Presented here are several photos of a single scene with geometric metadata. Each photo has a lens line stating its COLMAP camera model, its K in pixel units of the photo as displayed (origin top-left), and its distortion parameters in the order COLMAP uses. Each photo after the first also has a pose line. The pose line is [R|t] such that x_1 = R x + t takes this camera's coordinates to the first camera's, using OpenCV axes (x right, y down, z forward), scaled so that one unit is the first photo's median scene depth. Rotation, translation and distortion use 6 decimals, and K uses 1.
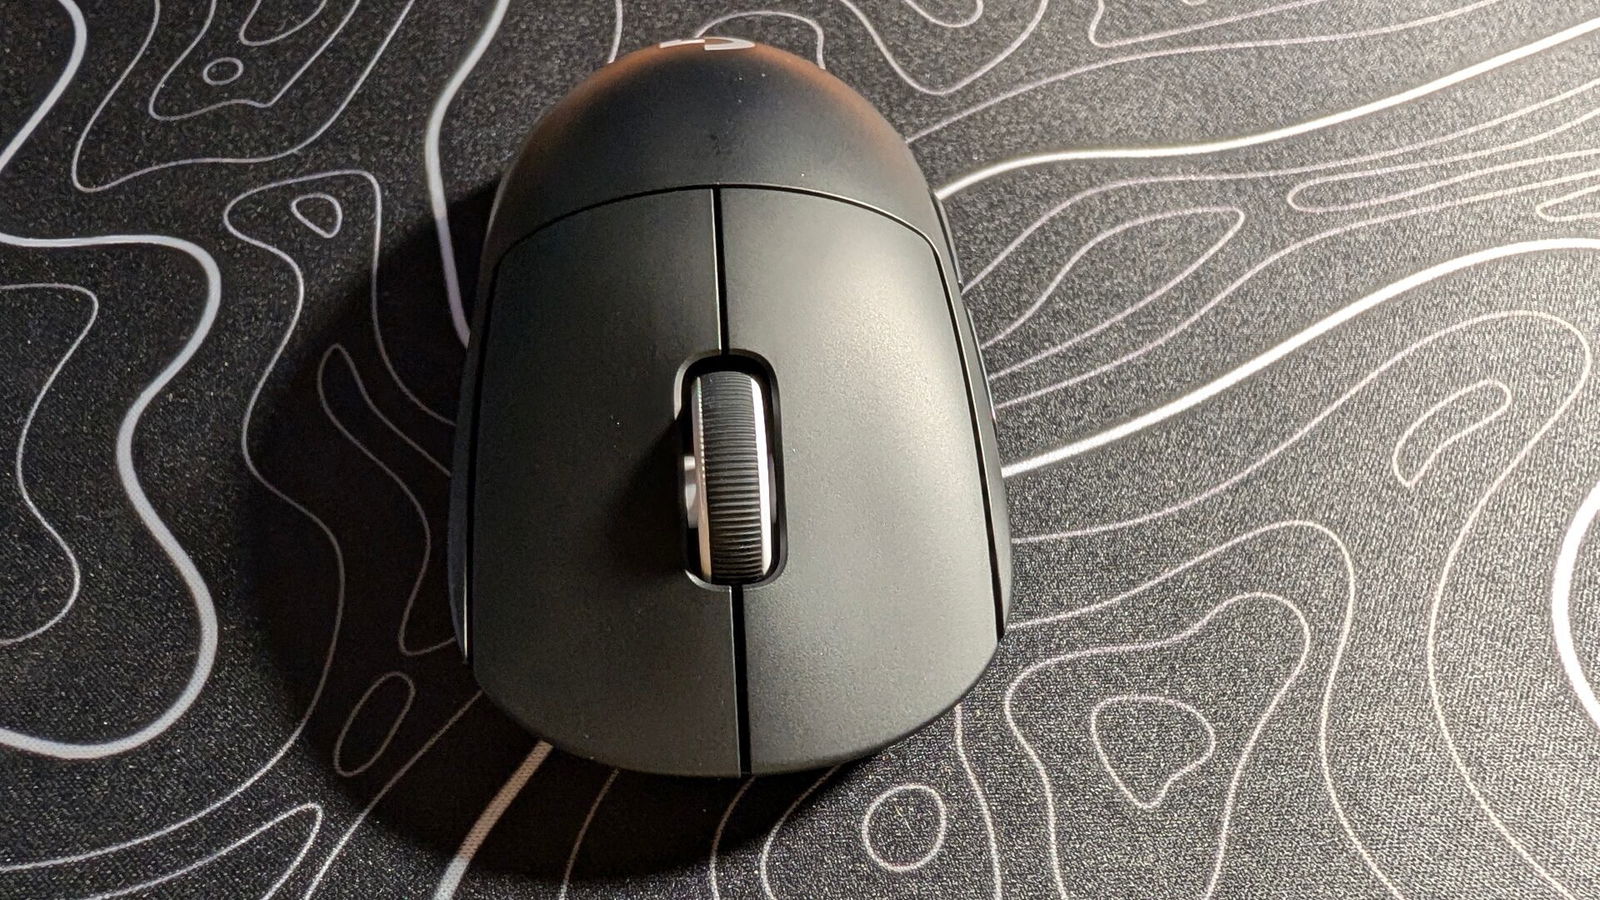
lens RADIAL K [[601.9, 0, 800.0], [0, 601.9, 450.0], [0, 0, 1]] dist [-0.013256, 0.000016]
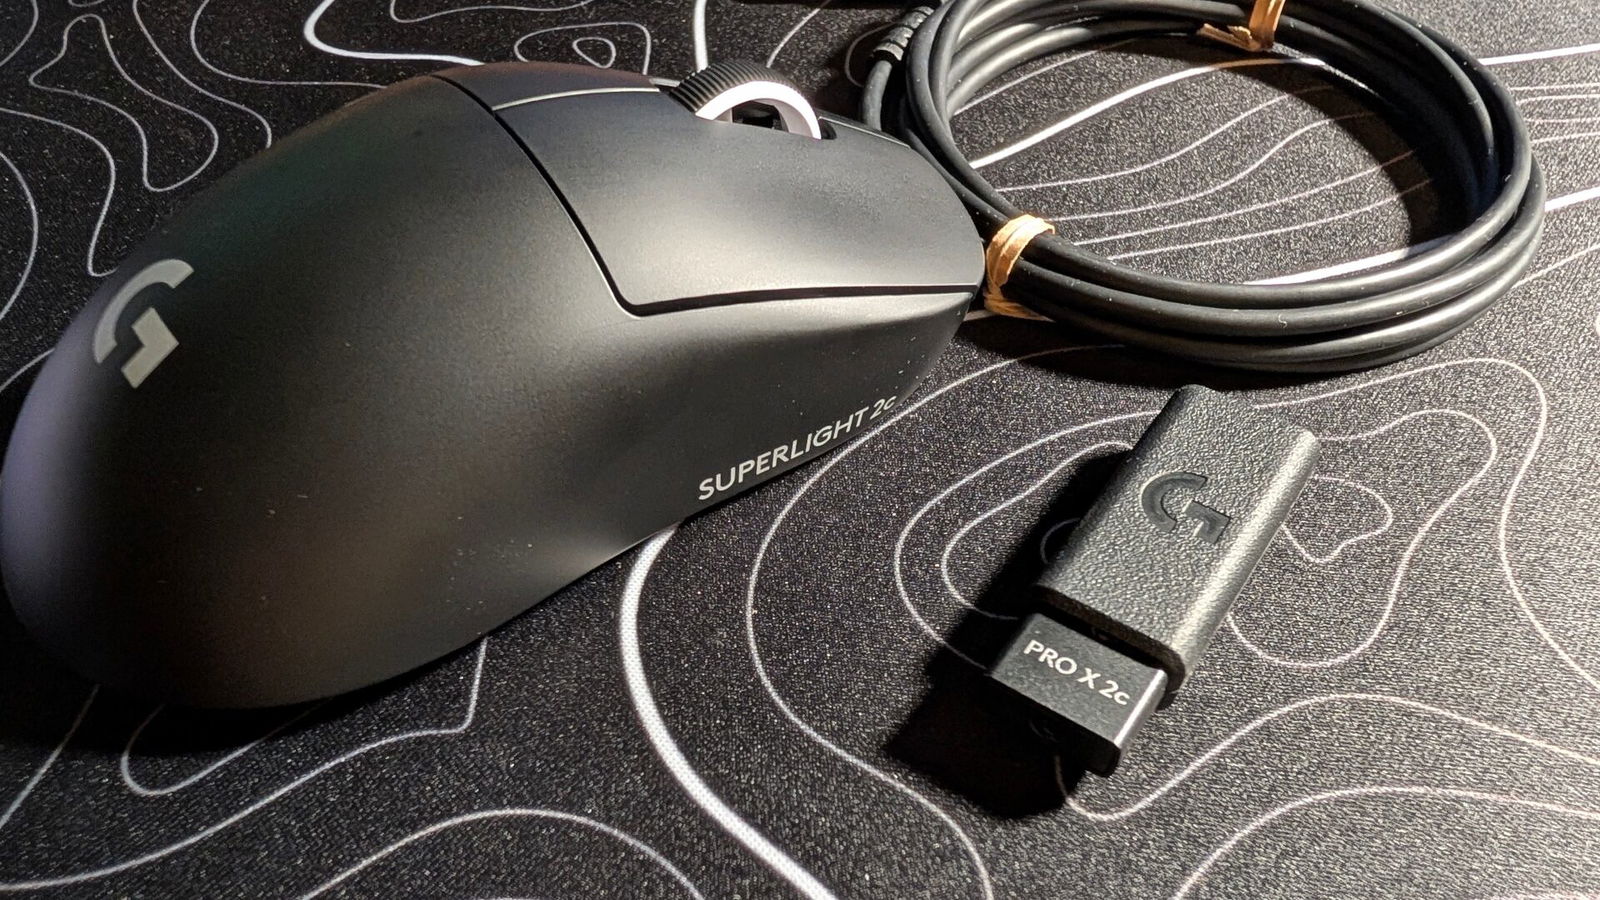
lens RADIAL K [[601.9, 0, 800.0], [0, 601.9, 450.0], [0, 0, 1]] dist [-0.013256, 0.000016]
pose [[0.976971, 0.190546, -0.096016, -0.217112], [-0.194834, 0.980124, -0.037382, 0.488458], [0.086985, 0.055228, 0.994678, -0.136341]]
